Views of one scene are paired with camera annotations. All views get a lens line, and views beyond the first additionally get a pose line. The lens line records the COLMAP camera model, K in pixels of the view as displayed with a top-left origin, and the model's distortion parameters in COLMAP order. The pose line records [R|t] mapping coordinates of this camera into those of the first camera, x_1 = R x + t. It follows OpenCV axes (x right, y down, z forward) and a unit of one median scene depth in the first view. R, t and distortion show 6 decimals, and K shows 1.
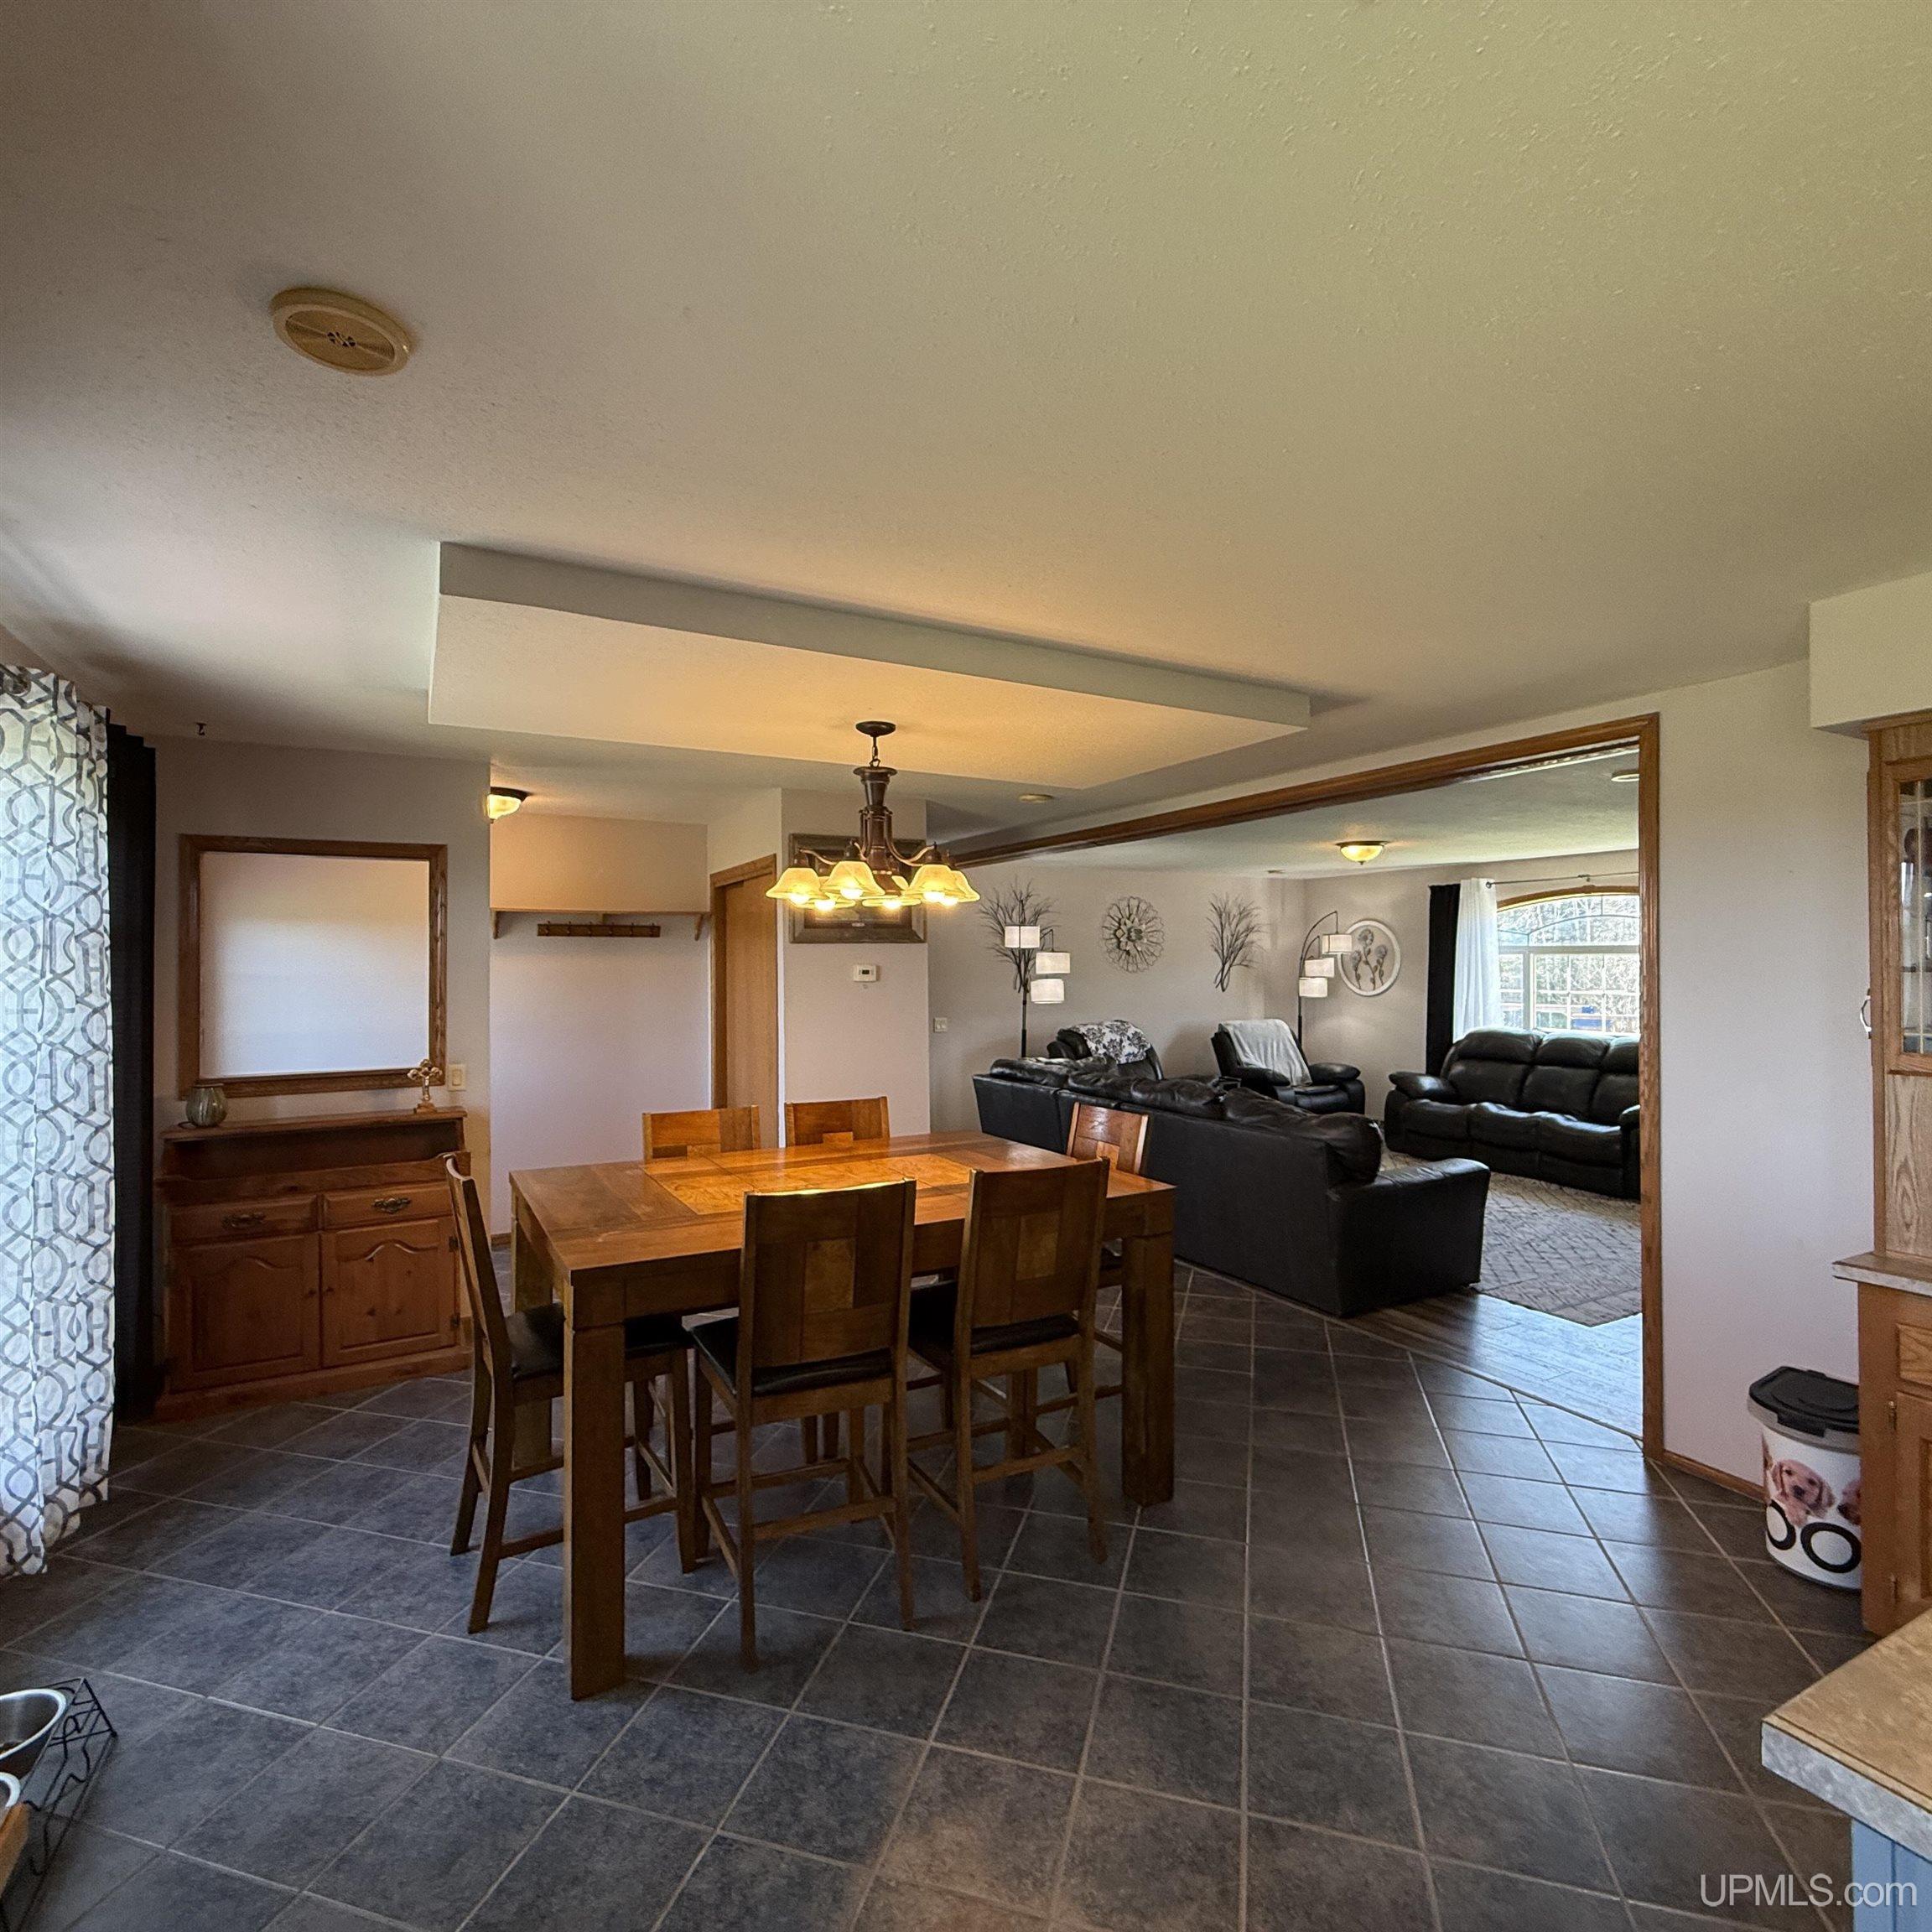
lens RADIAL K [[1026.4, 0, 966.0], [0, 1026.4, 966.0], [0, 0, 1]] dist [0.010904, 0.000921]
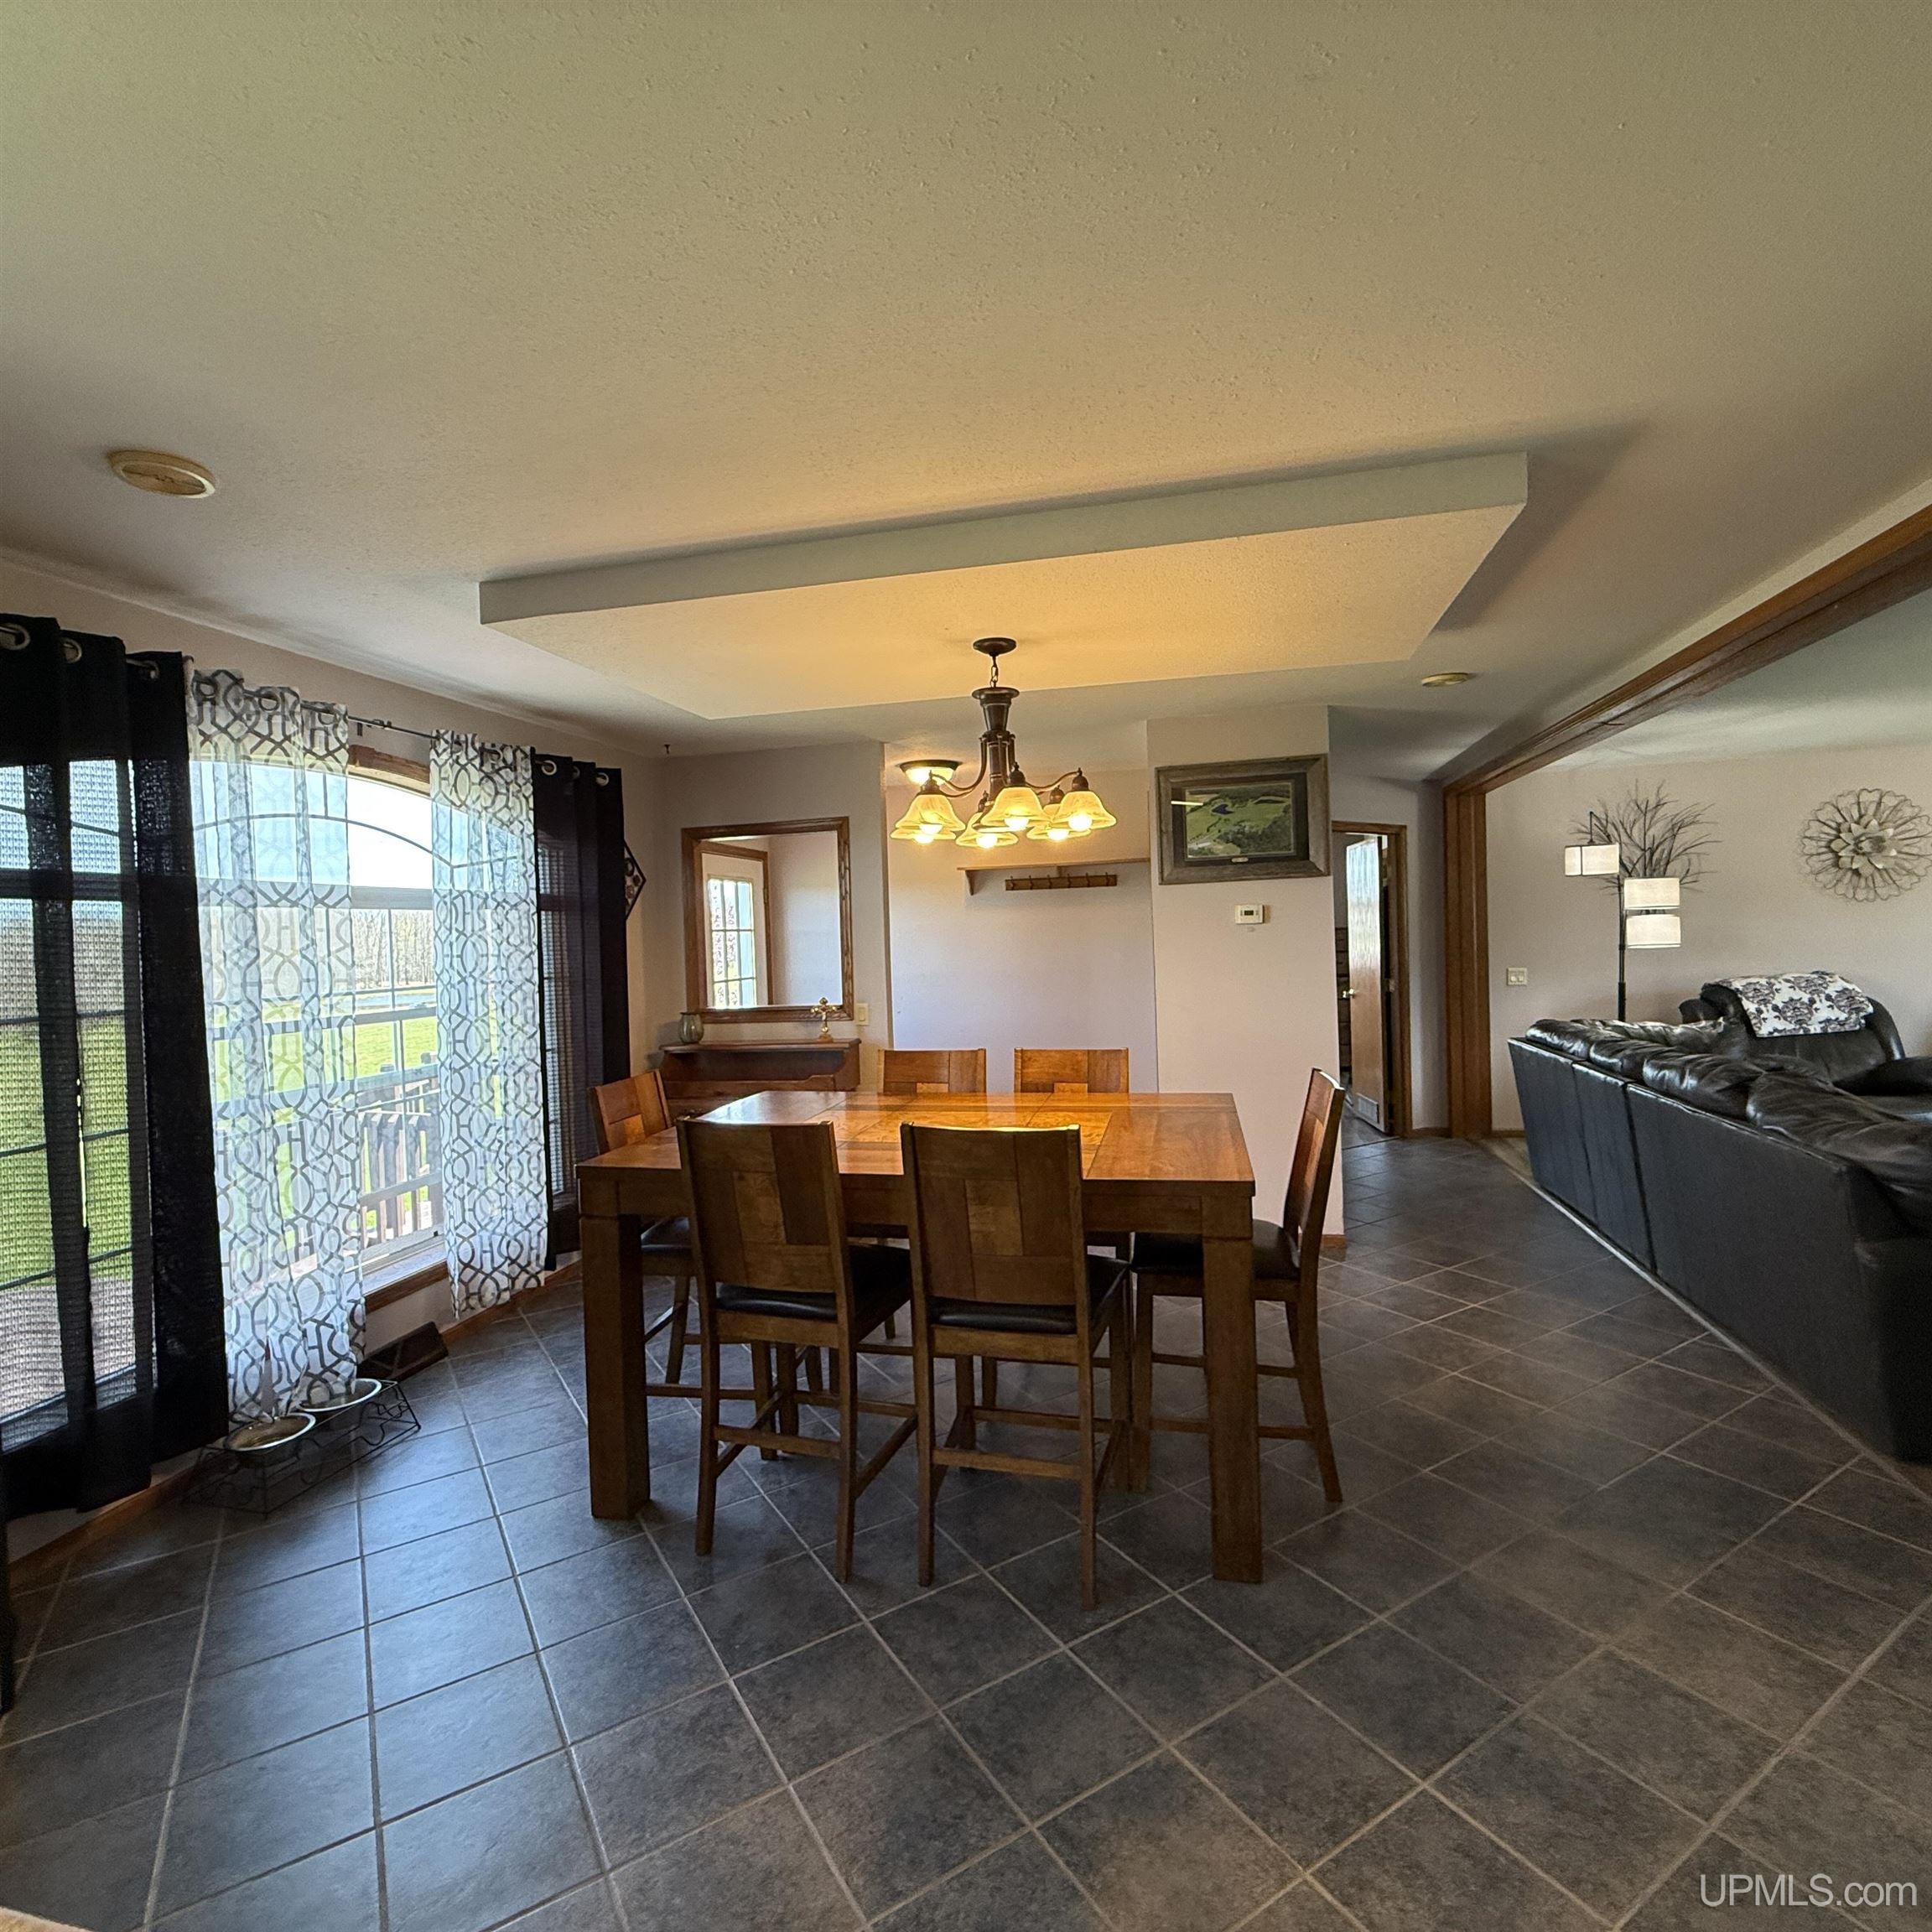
lens RADIAL K [[1026.4, 0, 966.0], [0, 1026.4, 966.0], [0, 0, 1]] dist [0.010904, 0.000921]
pose [[0.747919, 0.000252, -0.663790, 0.377035], [0.030123, 0.998957, 0.034320, 0.016700], [0.663106, -0.045664, 0.747132, 0.204951]]
